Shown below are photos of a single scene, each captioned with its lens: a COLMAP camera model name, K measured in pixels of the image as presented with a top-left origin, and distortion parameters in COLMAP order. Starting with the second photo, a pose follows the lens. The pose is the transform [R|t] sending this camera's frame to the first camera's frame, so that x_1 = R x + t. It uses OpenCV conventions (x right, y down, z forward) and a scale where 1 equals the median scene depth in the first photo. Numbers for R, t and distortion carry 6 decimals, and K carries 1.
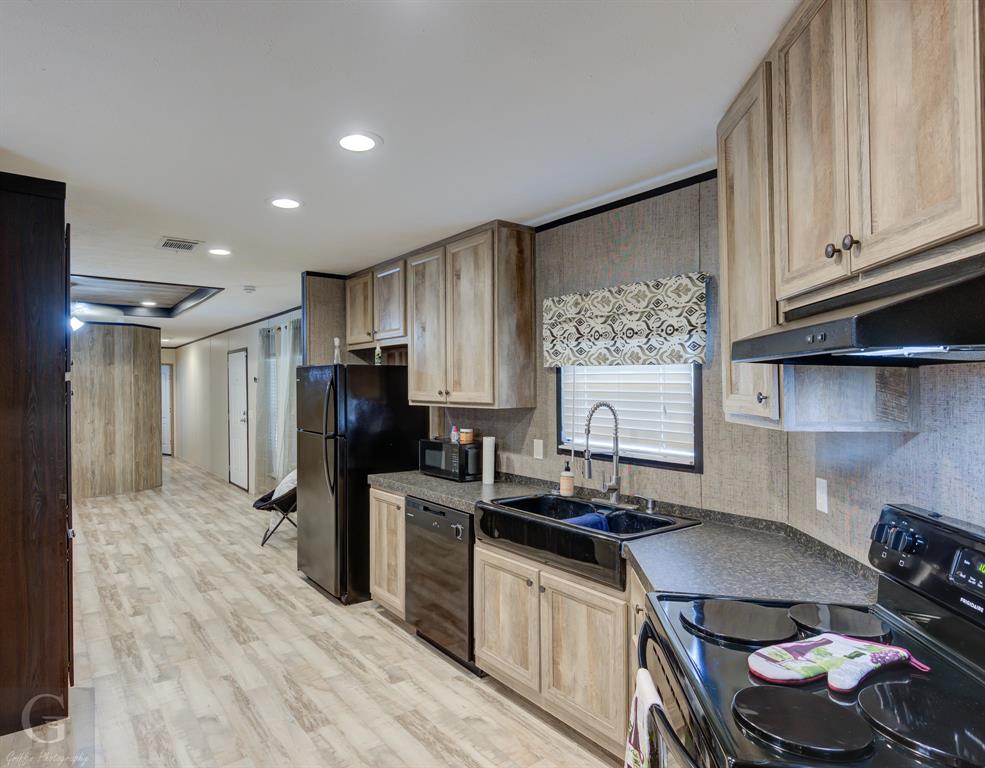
lens RADIAL K [[553.9, 0, 408.3], [0, 553.9, 382.8], [0, 0, 1]] dist [0.002890, -0.001259]
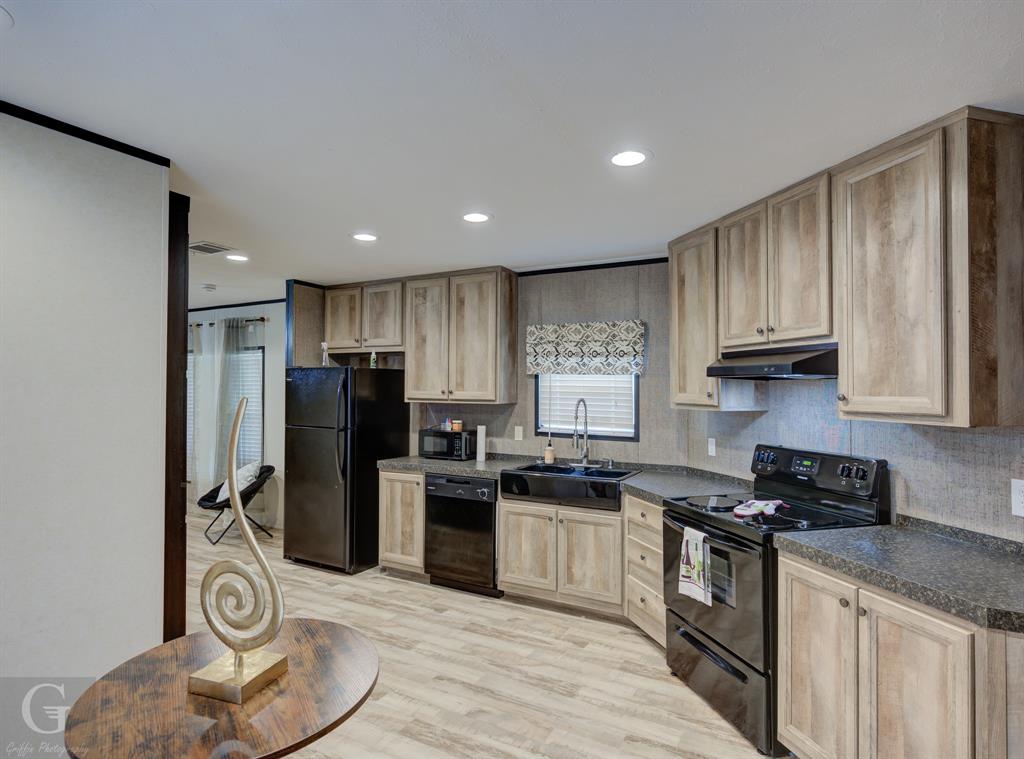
lens RADIAL K [[526.4, 0, 512.0], [0, 526.4, 379.5], [0, 0, 1]] dist [-0.000204, 0.000186]
pose [[0.886048, 0.017669, 0.463257, -0.456839], [-0.013459, 0.999833, -0.012391, 0.002628], [-0.463399, 0.004745, 0.886137, -0.180837]]
